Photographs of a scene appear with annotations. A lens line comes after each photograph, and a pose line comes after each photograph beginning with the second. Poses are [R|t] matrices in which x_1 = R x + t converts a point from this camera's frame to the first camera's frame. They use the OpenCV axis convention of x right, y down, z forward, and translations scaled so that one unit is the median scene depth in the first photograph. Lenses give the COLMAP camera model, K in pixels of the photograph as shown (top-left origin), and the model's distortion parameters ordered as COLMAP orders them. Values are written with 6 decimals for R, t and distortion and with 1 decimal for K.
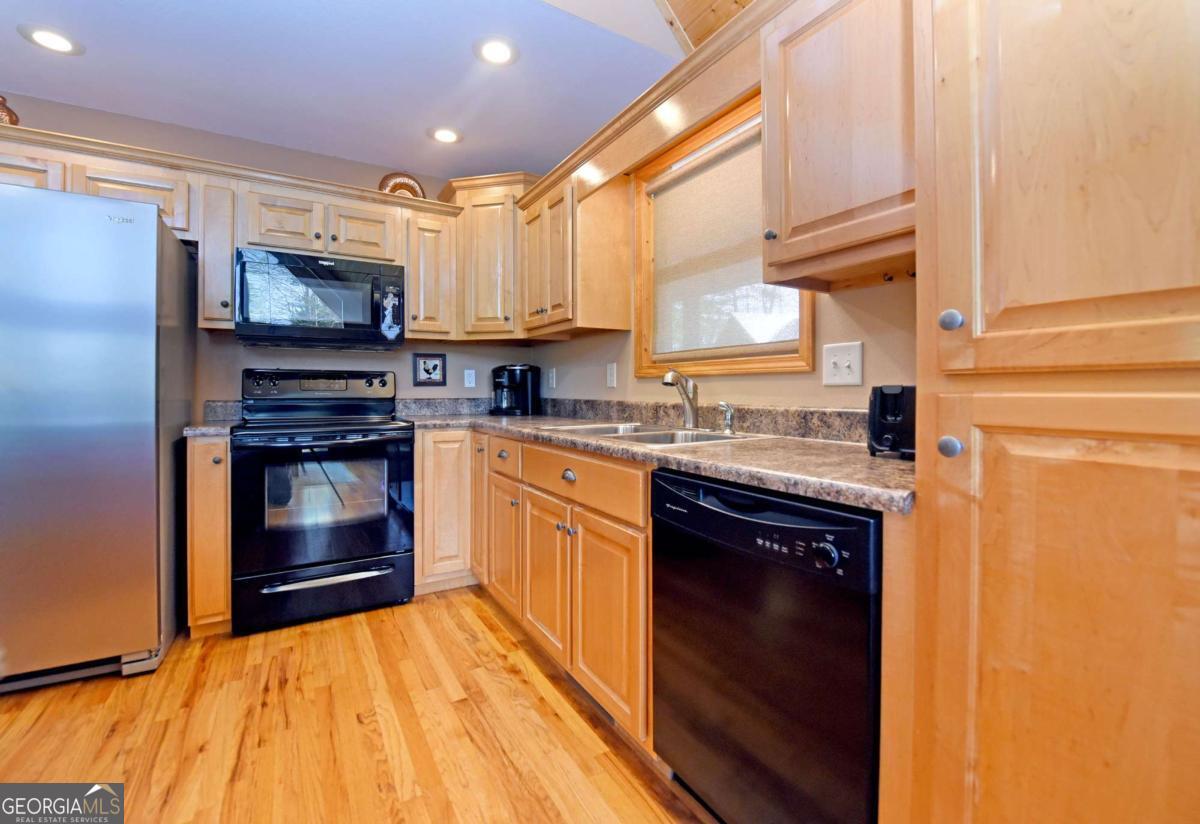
lens RADIAL K [[512.3, 0, 604.6], [0, 512.3, 390.5], [0, 0, 1]] dist [-0.018659, -0.000690]
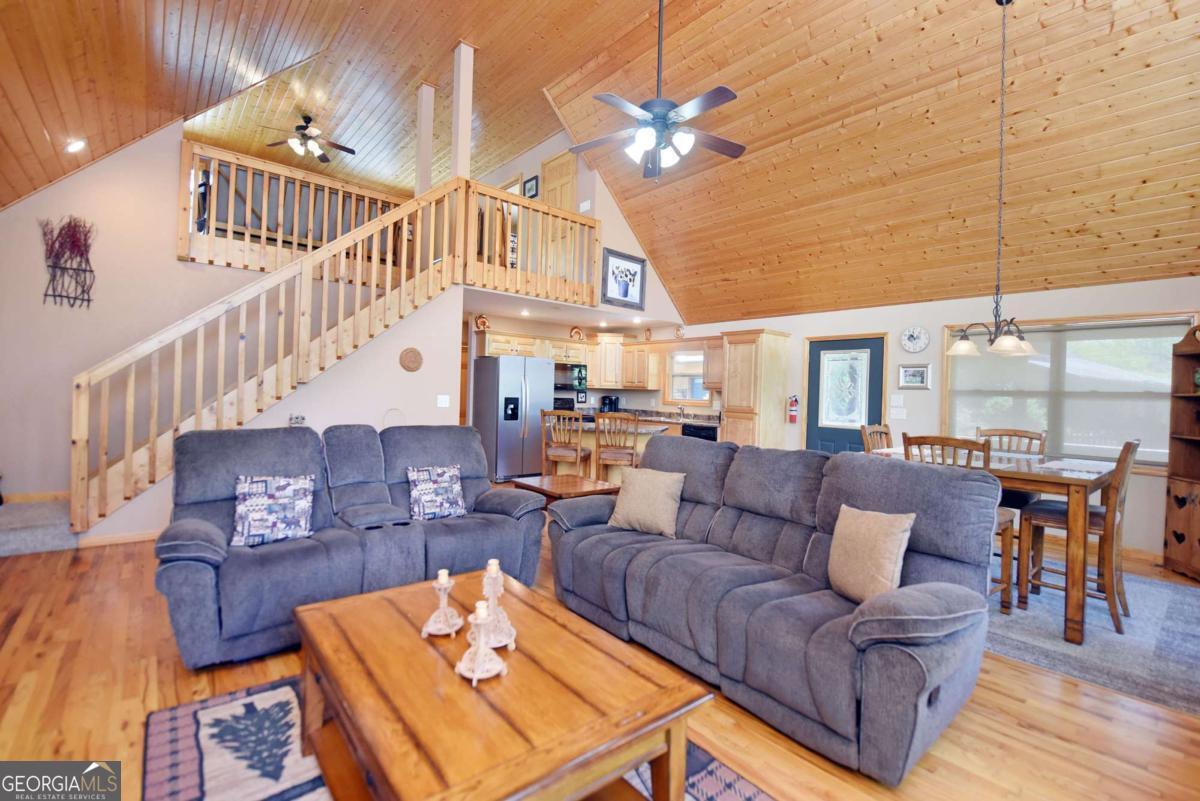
lens RADIAL K [[528.1, 0, 605.6], [0, 528.1, 393.2], [0, 0, 1]] dist [-0.000480, -0.008916]
pose [[0.985644, 0.029713, 0.166201, -1.025111], [-0.030622, 0.999527, 0.002904, -0.111095], [-0.166036, -0.007951, 0.986088, -2.732288]]
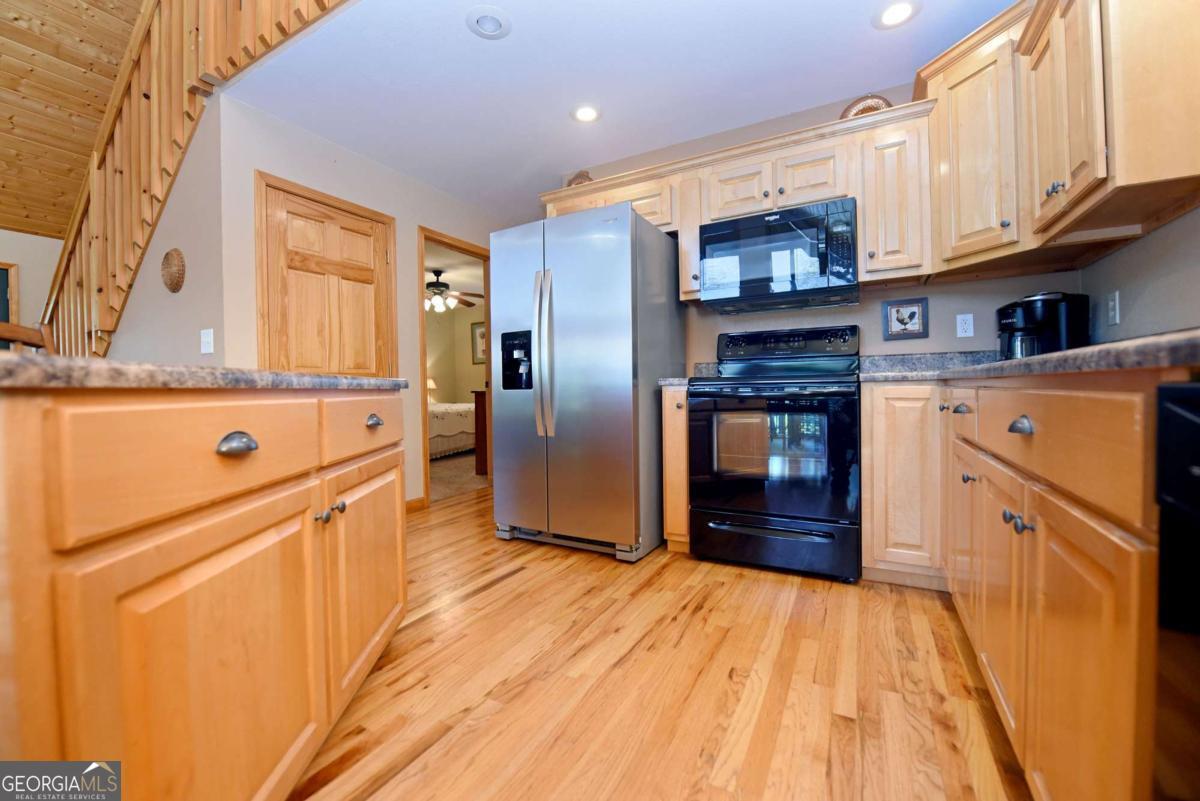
lens RADIAL K [[478.4, 0, 604.4], [0, 478.4, 395.8], [0, 0, 1]] dist [-0.017495, -0.001911]
pose [[0.504594, 0.004610, -0.863345, 0.112703], [0.017486, 0.999726, 0.015559, 0.093216], [0.863180, -0.022948, 0.504375, 0.282111]]
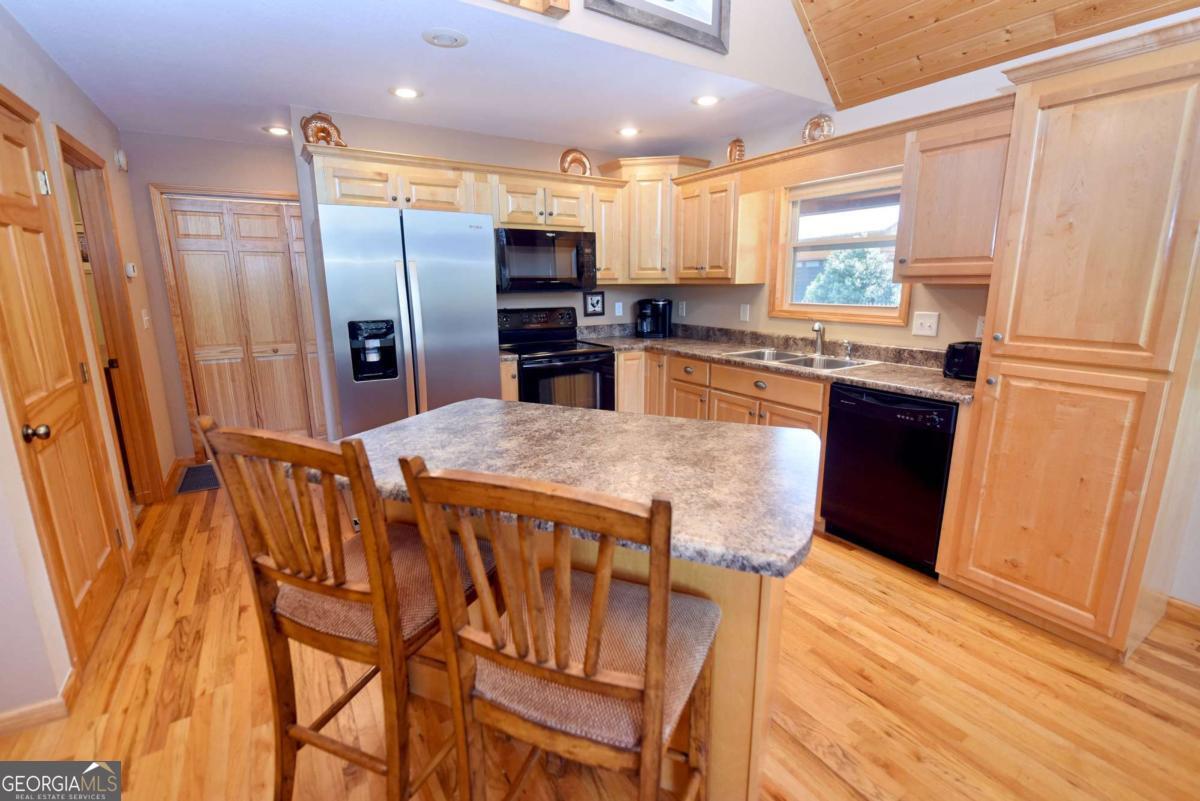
lens RADIAL K [[528.1, 0, 605.6], [0, 528.1, 393.2], [0, 0, 1]] dist [-0.000480, -0.008916]
pose [[0.999793, -0.008357, 0.018564, -0.505080], [0.004341, 0.978412, 0.206617, -0.145426], [-0.019890, -0.206493, 0.978246, -0.613367]]
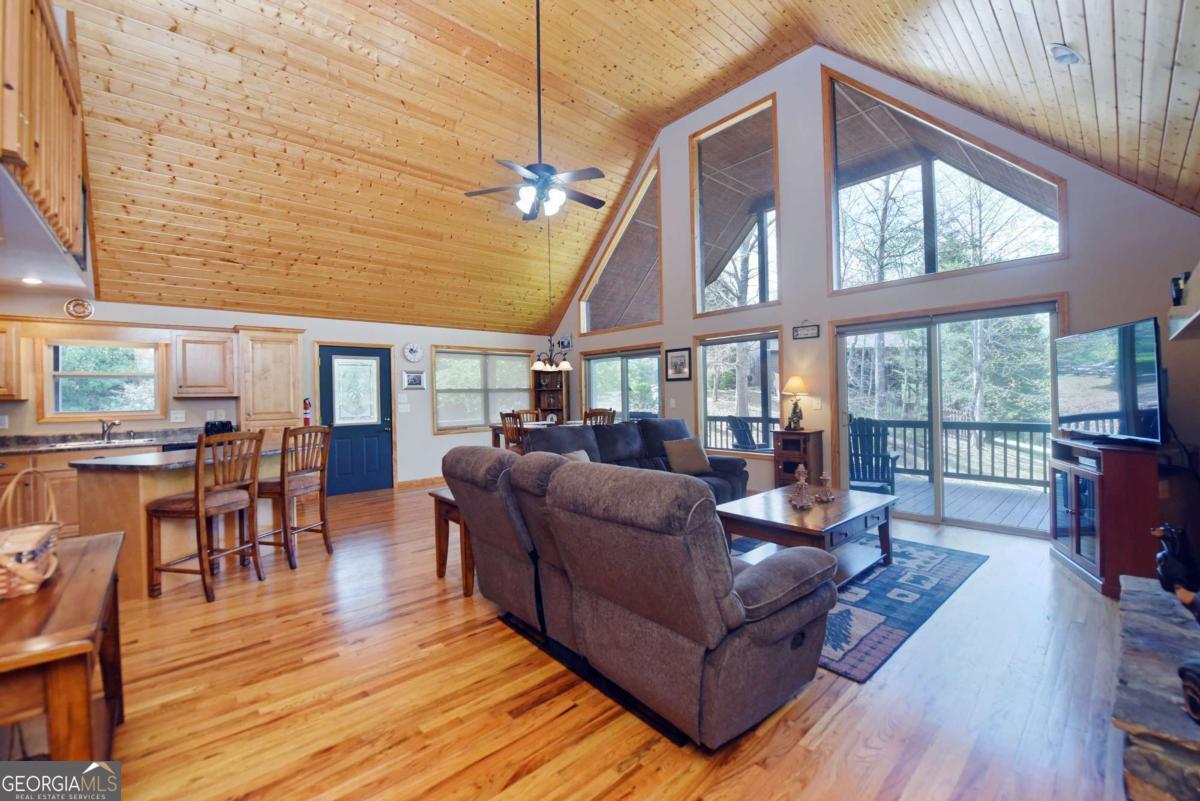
lens RADIAL K [[478.4, 0, 604.4], [0, 478.4, 395.8], [0, 0, 1]] dist [-0.017495, -0.001911]
pose [[-0.189618, 0.000485, 0.981858, -2.501139], [0.016585, 0.999859, 0.002709, -0.115102], [-0.981718, 0.016798, -0.189600, -1.000448]]
